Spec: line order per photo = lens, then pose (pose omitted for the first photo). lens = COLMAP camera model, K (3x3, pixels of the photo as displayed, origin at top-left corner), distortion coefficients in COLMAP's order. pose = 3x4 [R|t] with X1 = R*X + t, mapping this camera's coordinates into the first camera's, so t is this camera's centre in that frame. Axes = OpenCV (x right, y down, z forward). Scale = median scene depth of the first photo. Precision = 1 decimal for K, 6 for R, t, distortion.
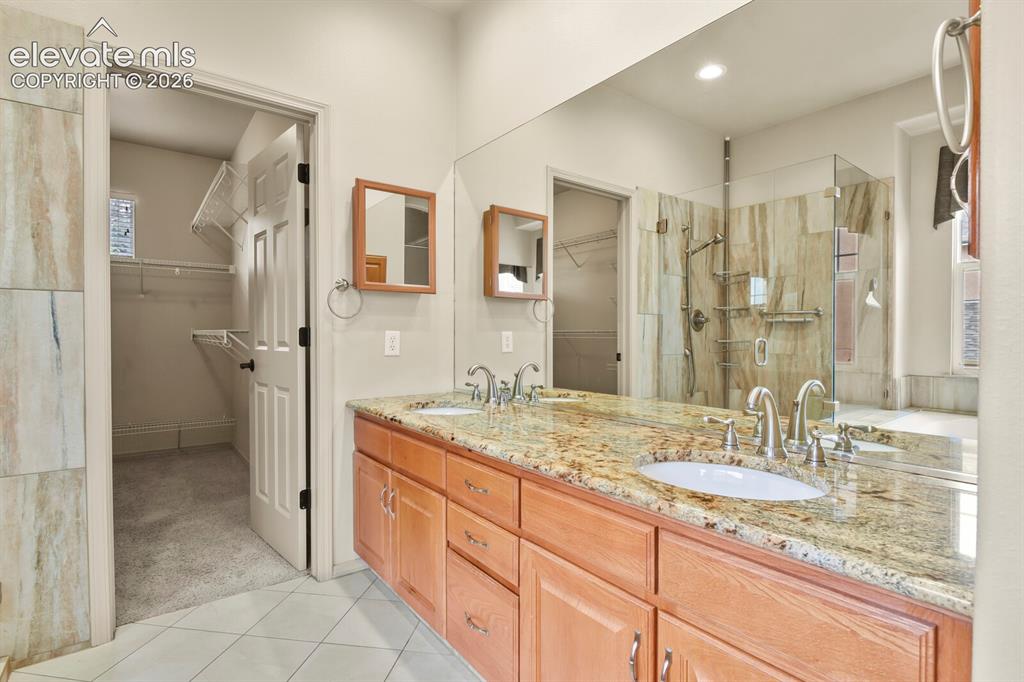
lens RADIAL K [[494.9, 0, 517.4], [0, 494.9, 342.1], [0, 0, 1]] dist [-0.003282, -0.003172]
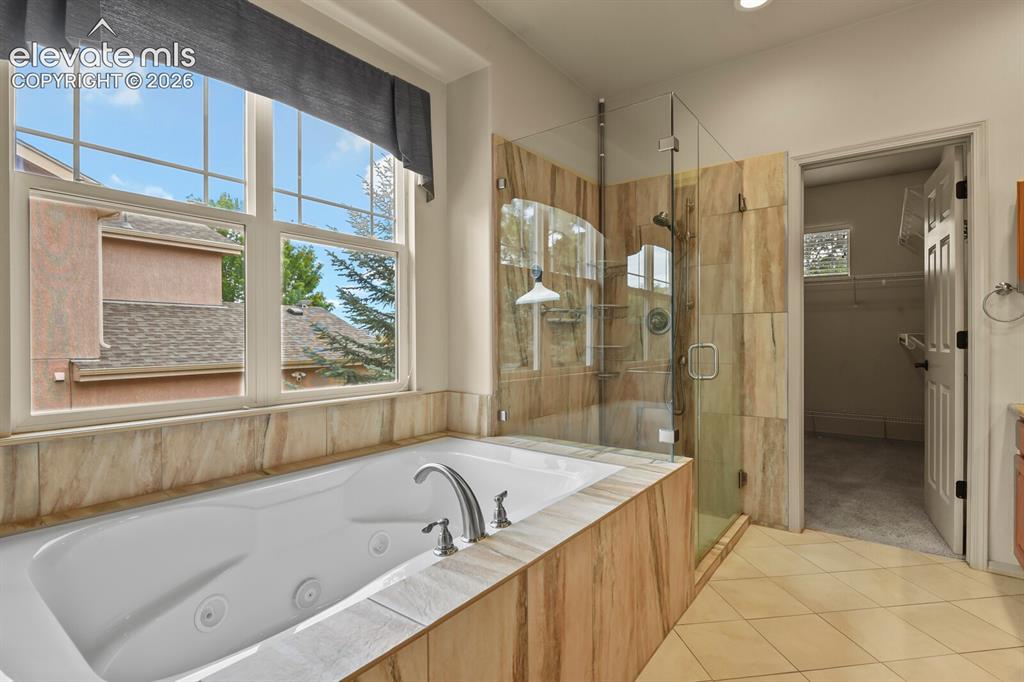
lens RADIAL K [[494.9, 0, 515.8], [0, 494.9, 338.3], [0, 0, 1]] dist [-0.003282, -0.003172]
pose [[0.267033, -0.001812, -0.963686, 0.363995], [-0.010954, 0.999928, -0.004915, 0.002129], [0.963625, 0.011869, 0.266994, -0.244035]]
